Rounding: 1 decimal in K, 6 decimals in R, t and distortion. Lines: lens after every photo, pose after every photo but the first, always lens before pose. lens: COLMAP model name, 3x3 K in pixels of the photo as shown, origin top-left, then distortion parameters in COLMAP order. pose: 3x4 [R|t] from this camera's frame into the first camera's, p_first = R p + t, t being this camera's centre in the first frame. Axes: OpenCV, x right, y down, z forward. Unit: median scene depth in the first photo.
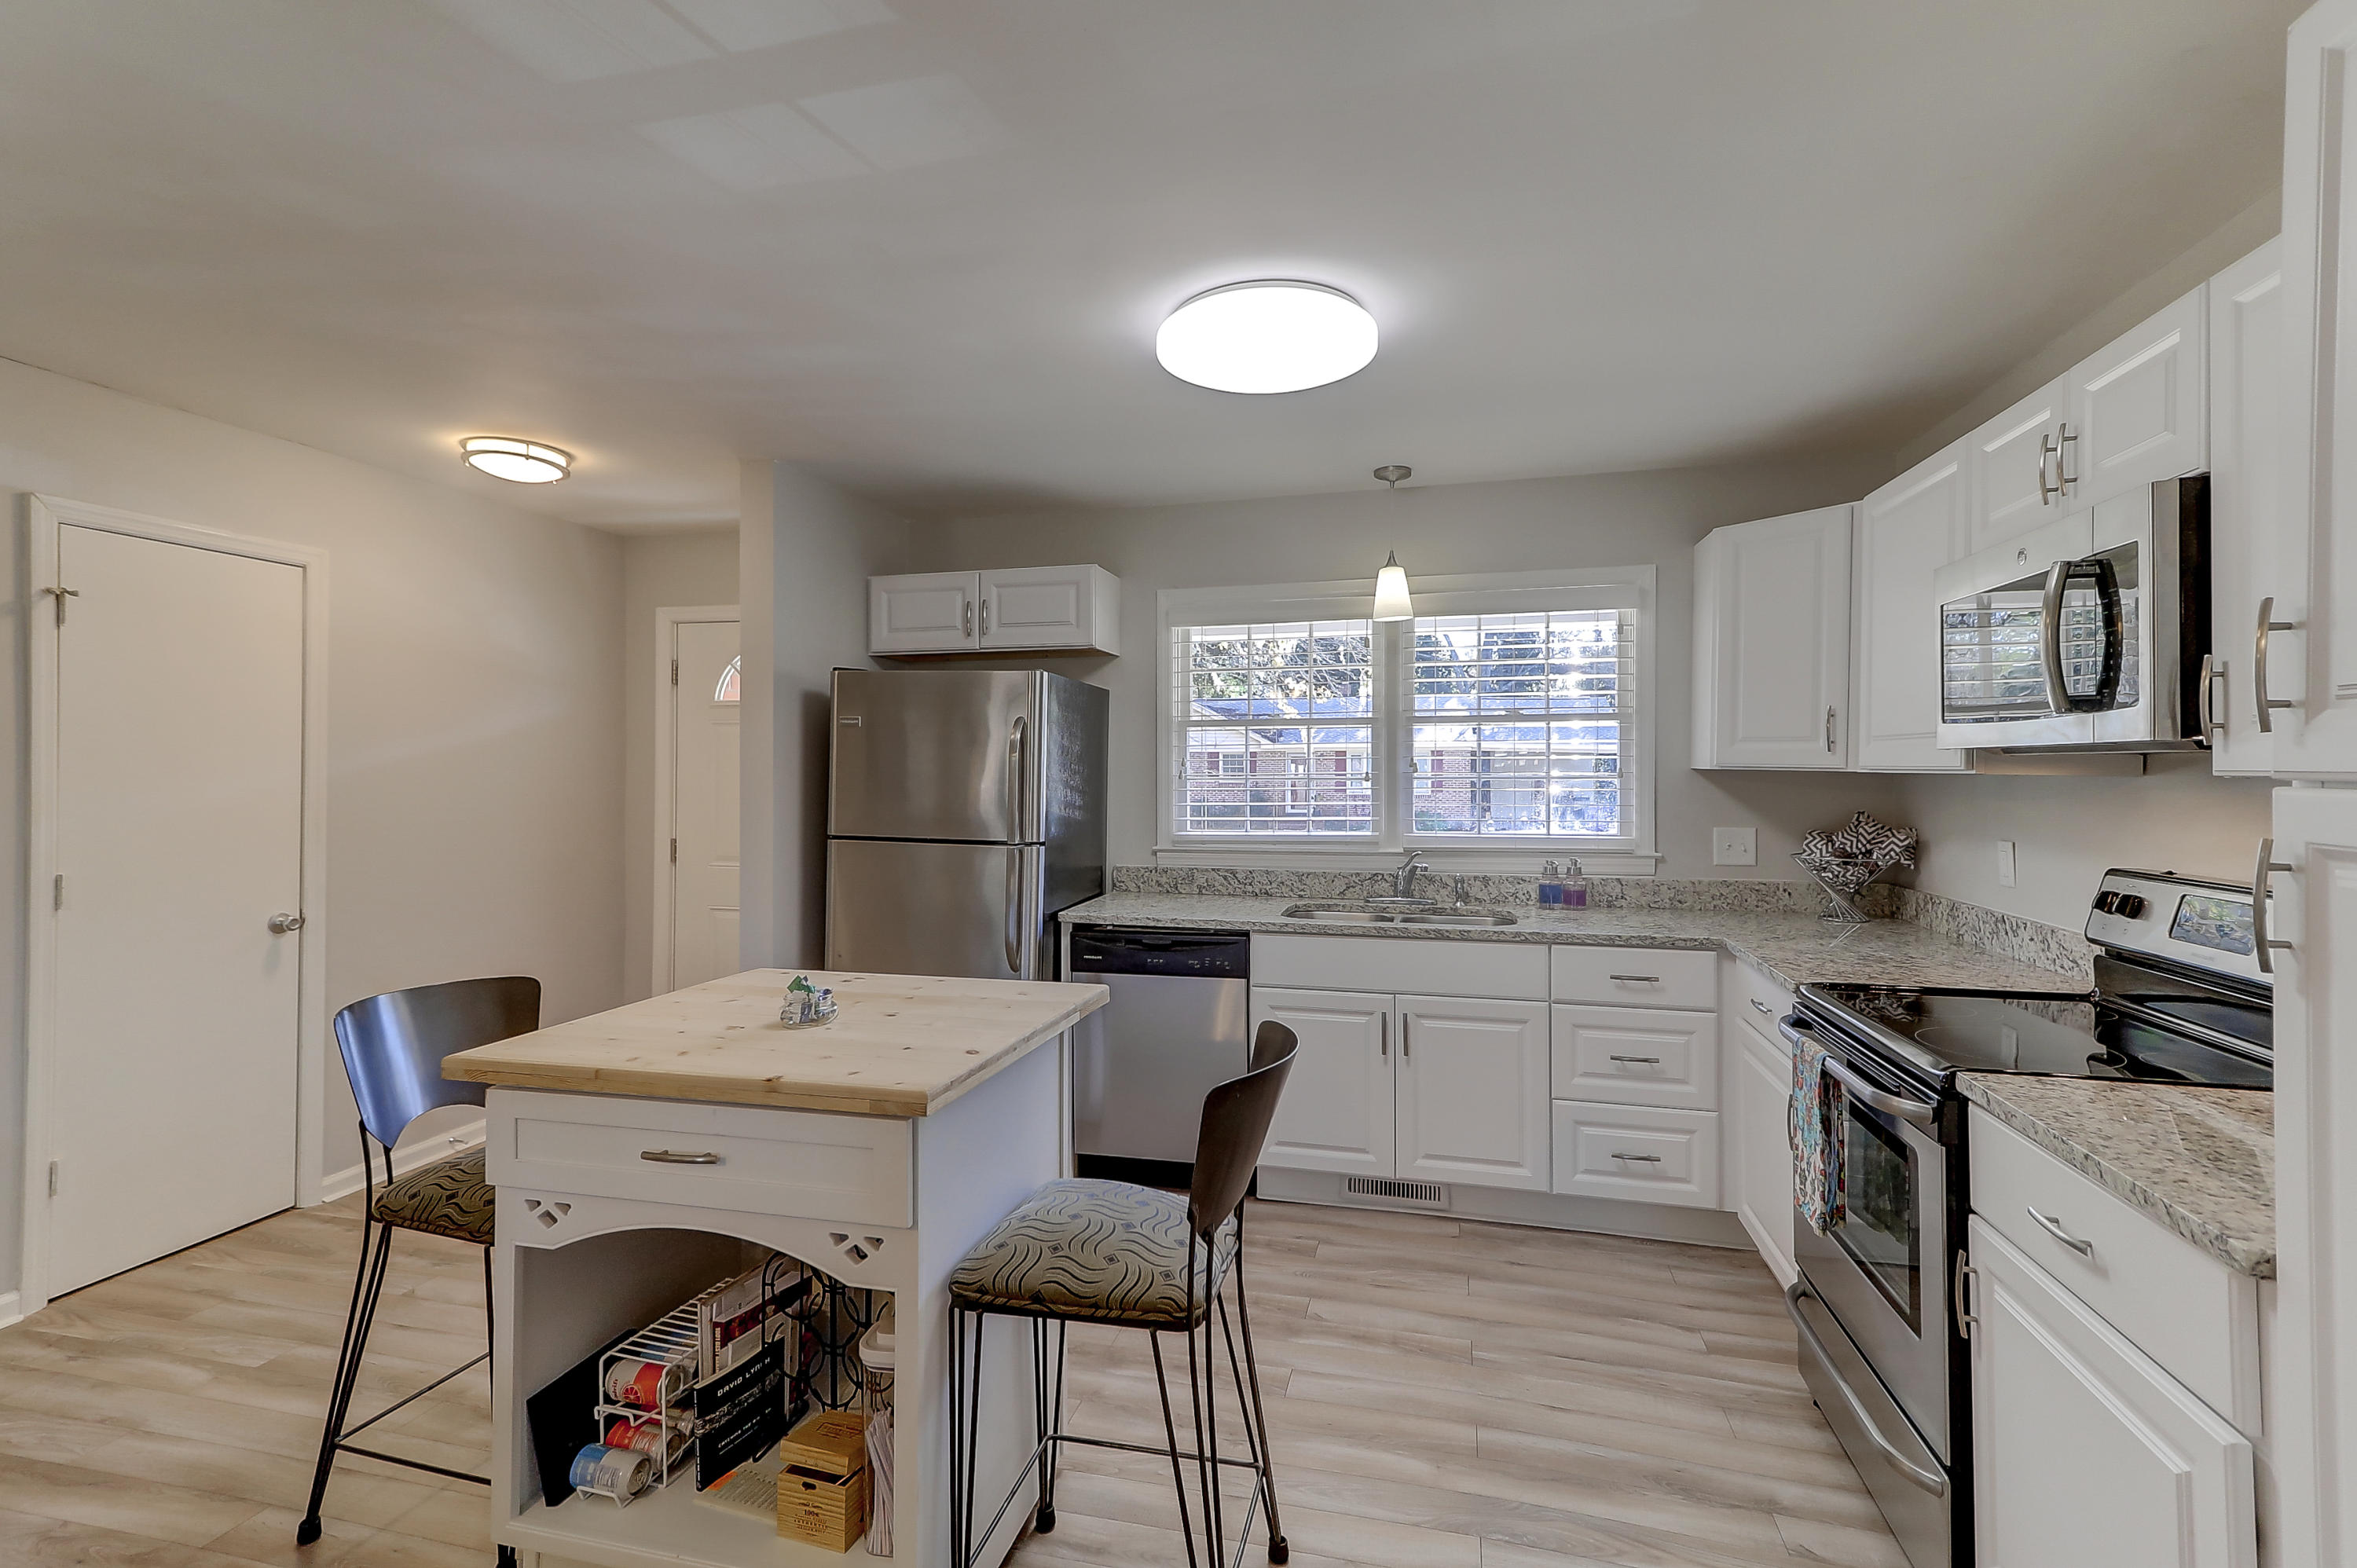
lens RADIAL K [[1070.6, 0, 1174.4], [0, 1070.6, 770.2], [0, 0, 1]] dist [0.023294, -0.001673]
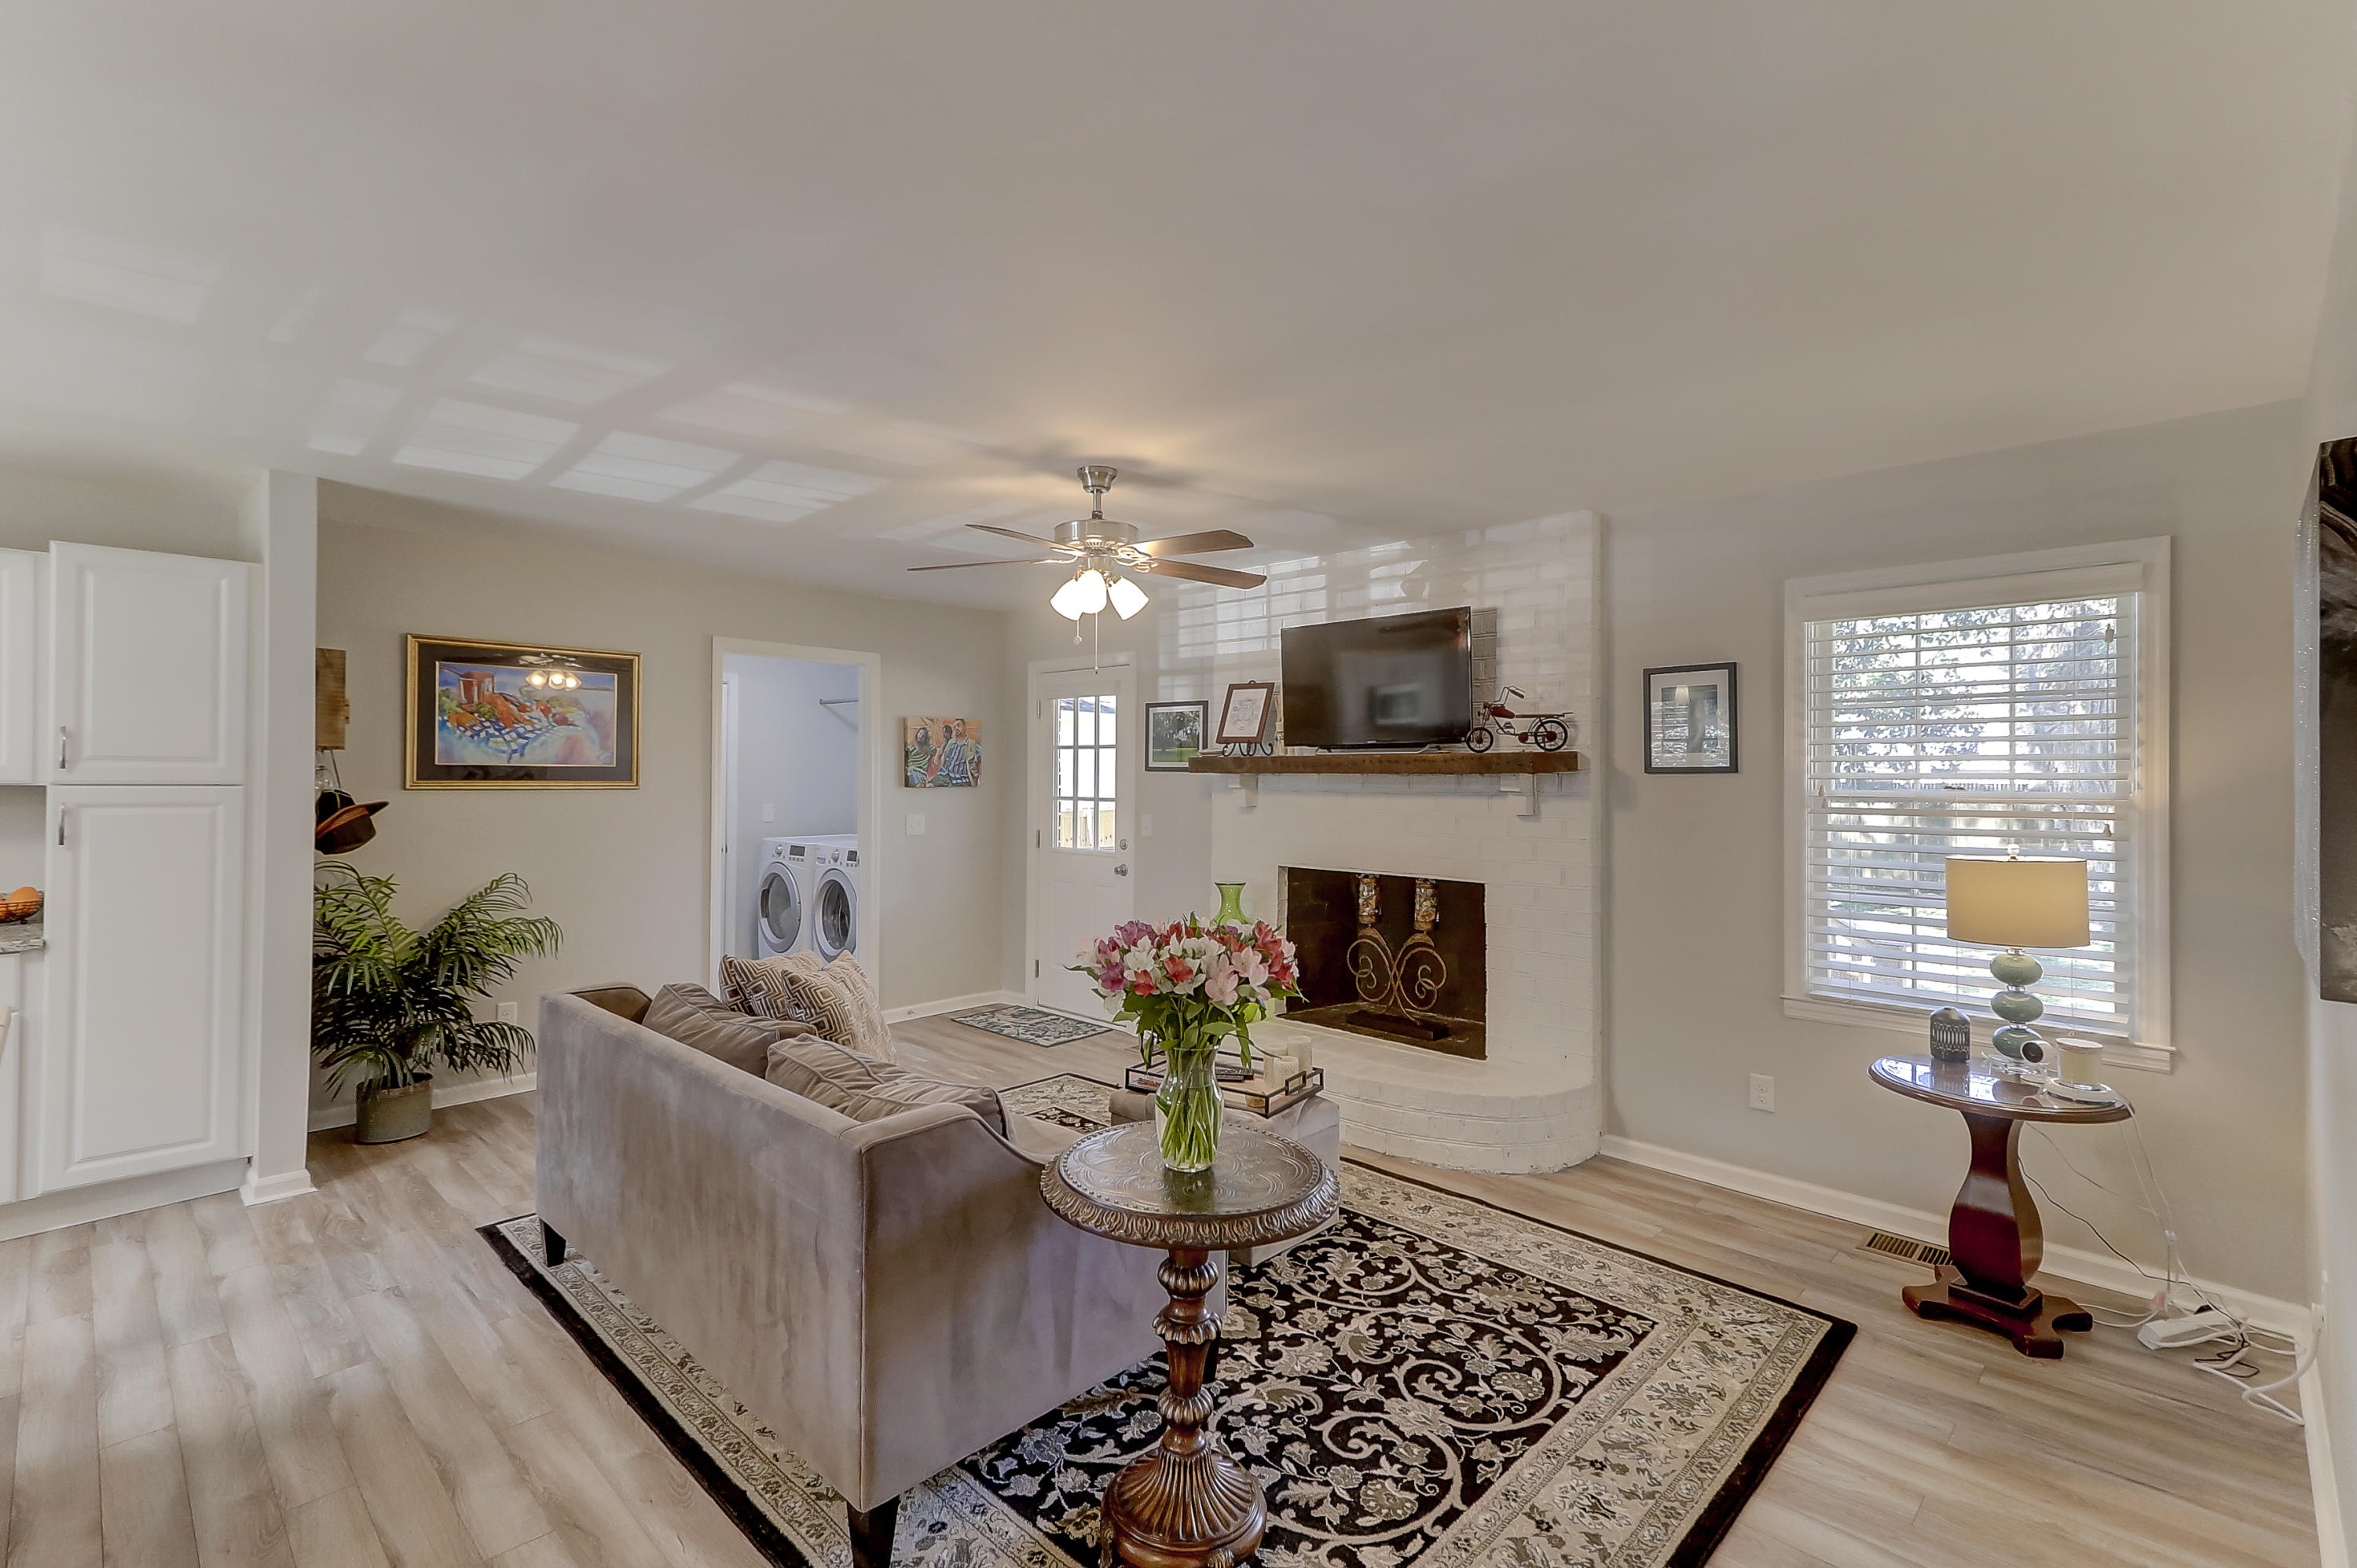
lens RADIAL K [[1070.6, 0, 1168.9], [0, 1070.6, 774.8], [0, 0, 1]] dist [0.023294, -0.001673]
pose [[-0.865734, -0.002705, 0.500498, -1.430701], [-0.002651, 0.999996, 0.000819, -0.012336], [-0.500498, -0.000618, -0.865737, 0.916061]]
